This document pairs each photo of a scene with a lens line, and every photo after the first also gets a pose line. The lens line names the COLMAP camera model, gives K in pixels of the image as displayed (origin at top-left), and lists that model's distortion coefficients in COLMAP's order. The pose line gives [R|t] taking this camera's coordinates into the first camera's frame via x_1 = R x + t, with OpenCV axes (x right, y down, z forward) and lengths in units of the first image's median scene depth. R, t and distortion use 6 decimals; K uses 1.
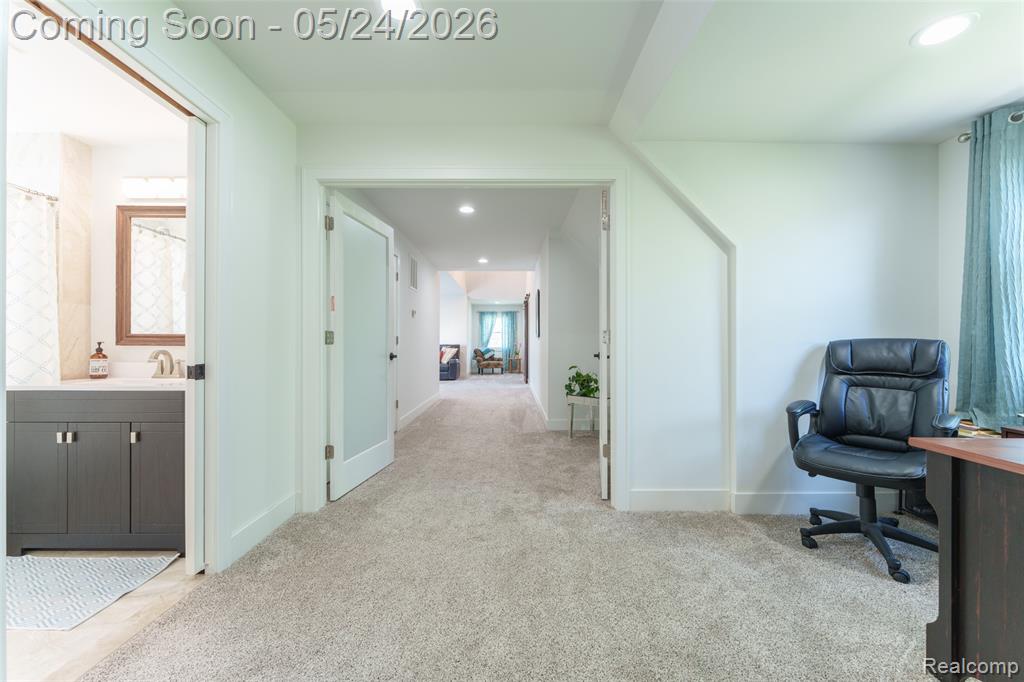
lens RADIAL K [[409.2, 0, 510.0], [0, 409.2, 343.0], [0, 0, 1]] dist [-0.000099, 0.000443]
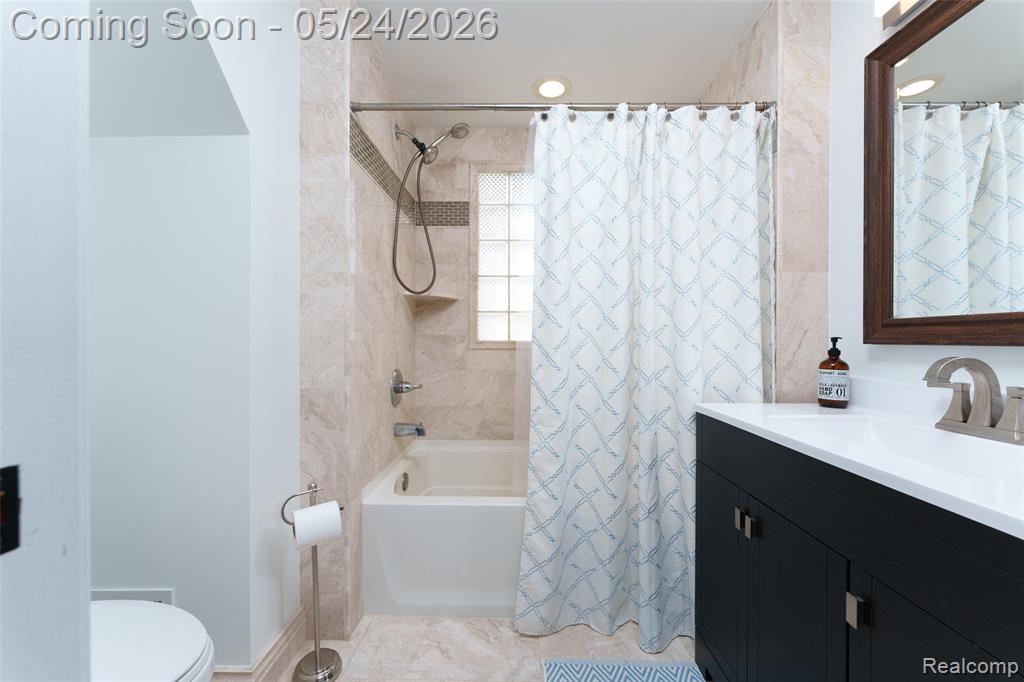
lens RADIAL K [[409.2, 0, 508.6], [0, 409.2, 342.6], [0, 0, 1]] dist [-0.000099, 0.000443]
pose [[-0.016173, -0.000130, -0.999869, -0.128661], [-0.002197, 0.999998, -0.000095, 0.001384], [0.999867, 0.002195, -0.016173, 0.161226]]
